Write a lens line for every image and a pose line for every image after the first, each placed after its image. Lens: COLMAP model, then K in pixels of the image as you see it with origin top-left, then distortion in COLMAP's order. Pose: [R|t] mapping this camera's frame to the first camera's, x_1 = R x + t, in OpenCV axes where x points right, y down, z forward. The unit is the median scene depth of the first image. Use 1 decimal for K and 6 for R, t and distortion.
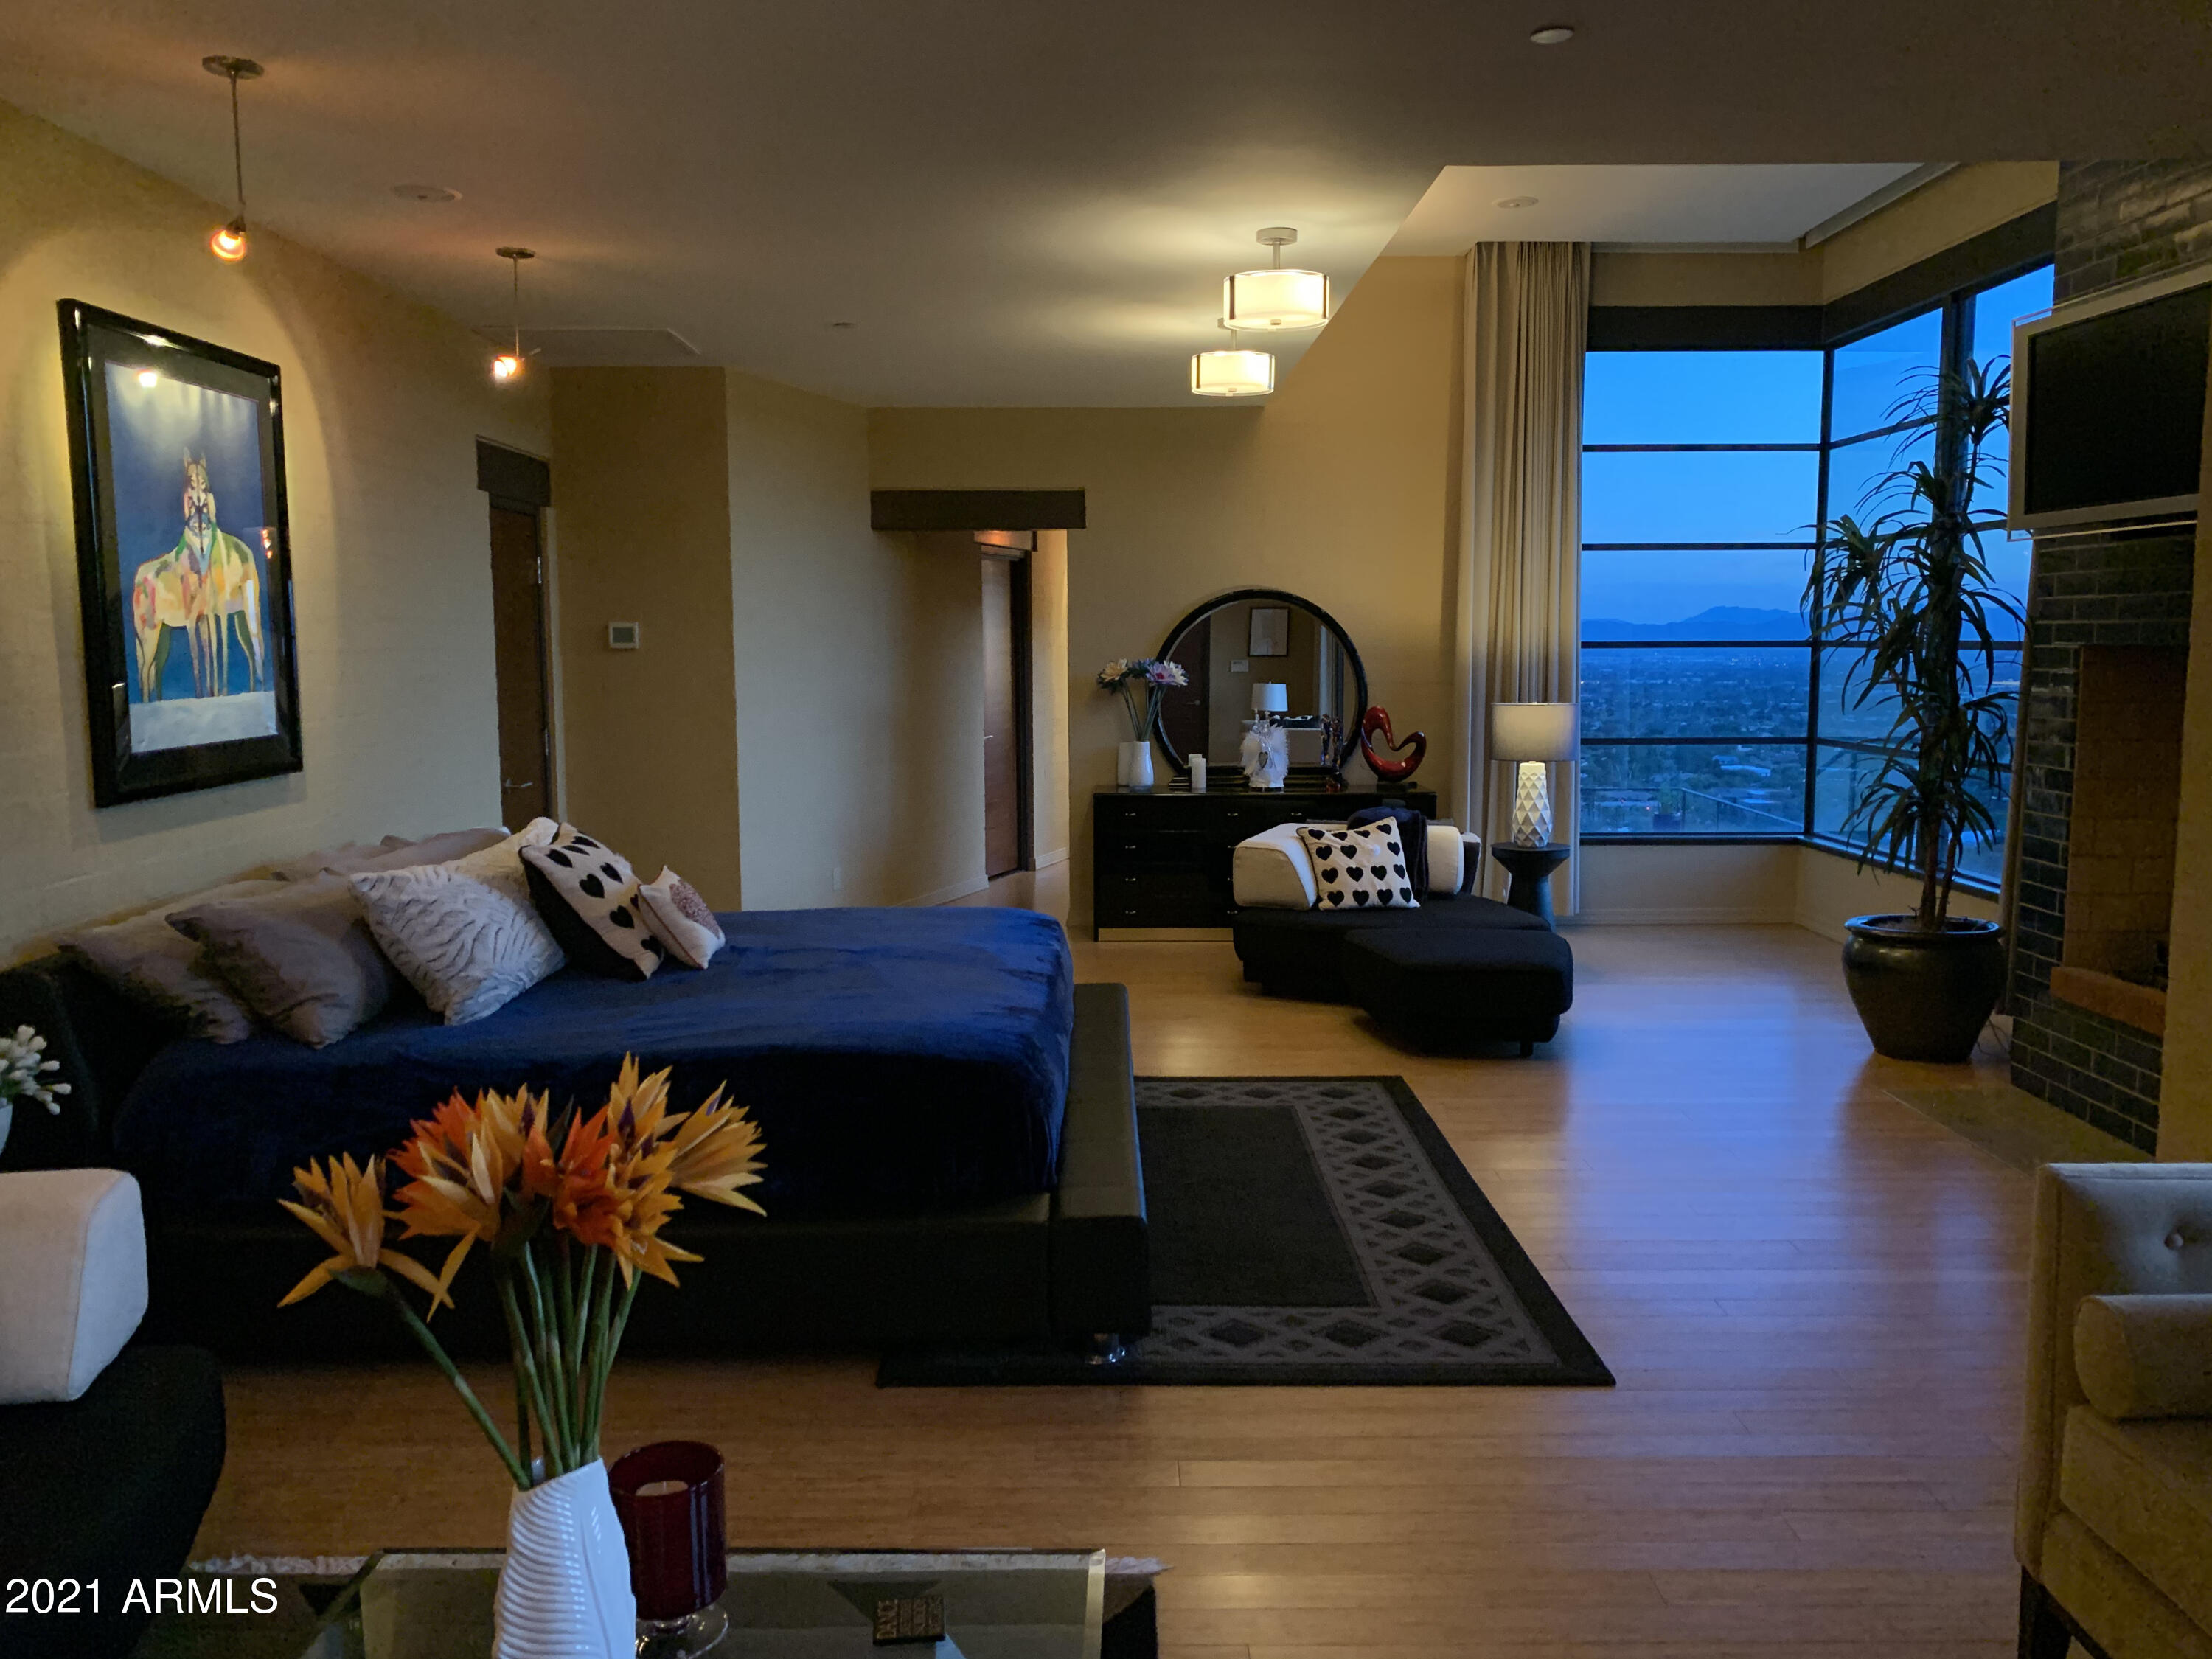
lens RADIAL K [[1683.0, 0, 1106.0], [0, 1683.0, 829.5], [0, 0, 1]] dist [0.012694, 0.003637]
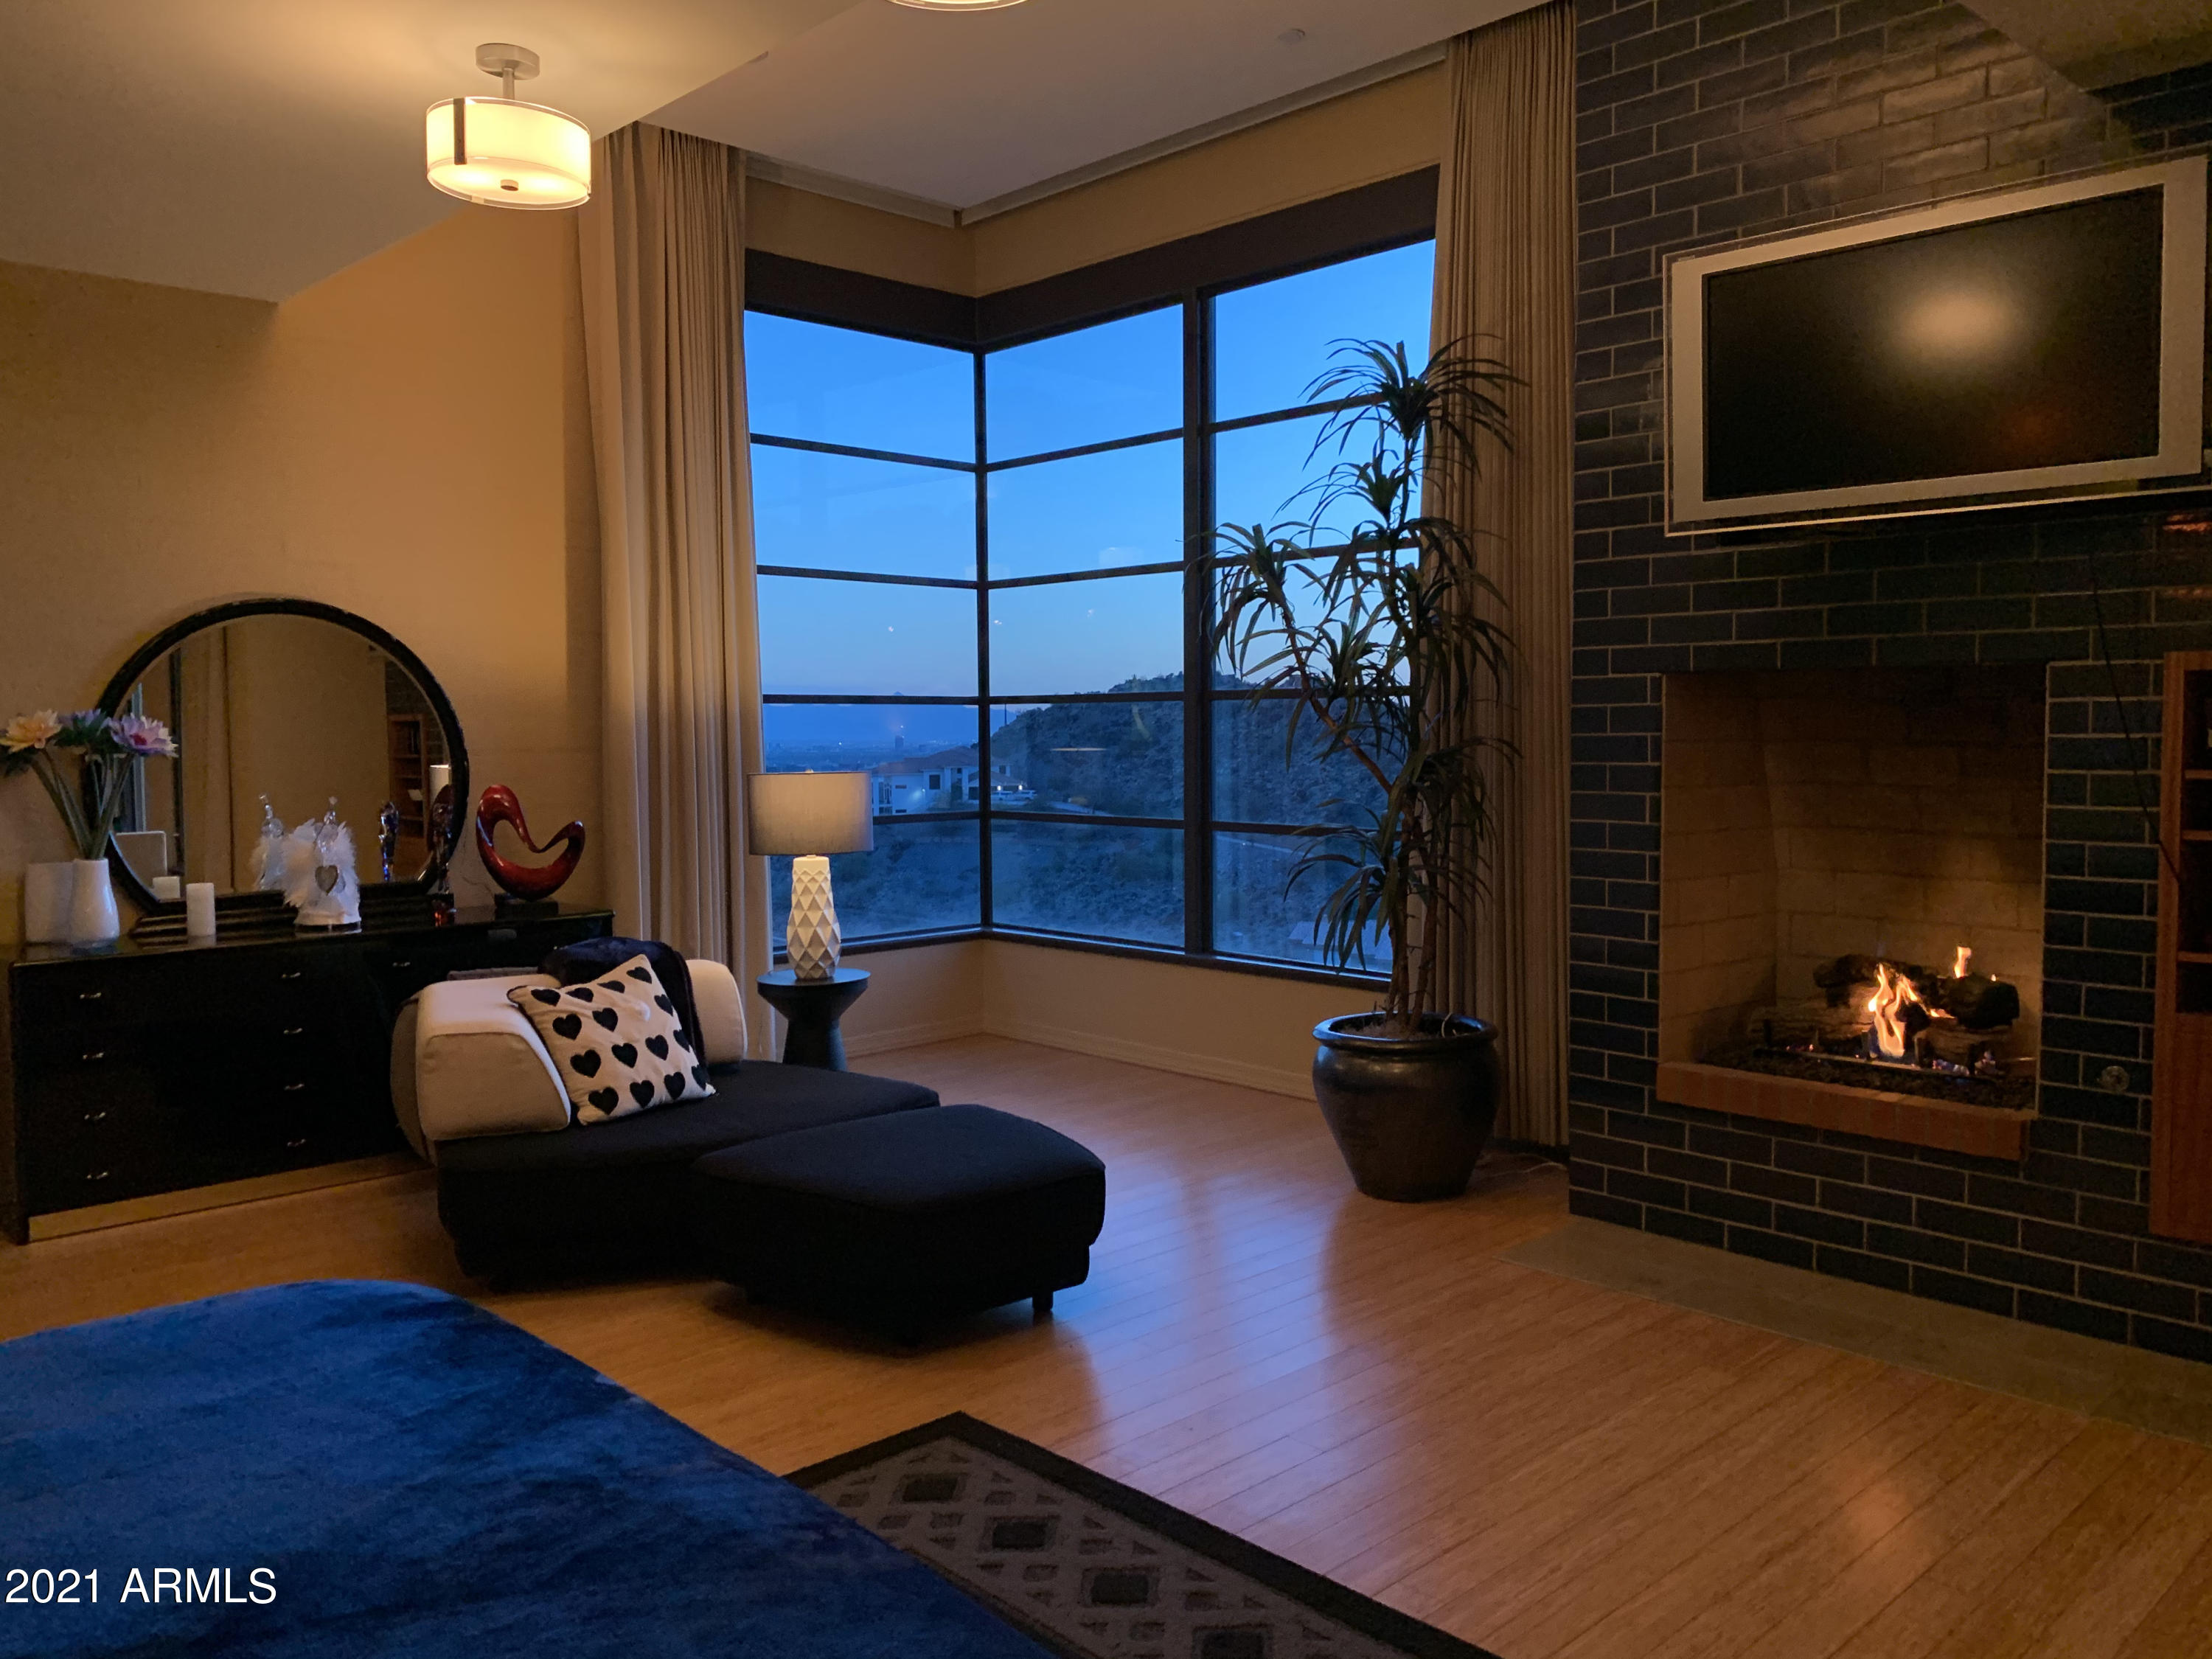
lens RADIAL K [[1683.0, 0, 1106.0], [0, 1683.0, 829.5], [0, 0, 1]] dist [0.012694, 0.003637]
pose [[0.719663, -0.044825, 0.692875, -0.141859], [0.082152, 0.996401, -0.020867, -0.027202], [-0.689446, 0.071939, 0.720756, 0.432794]]
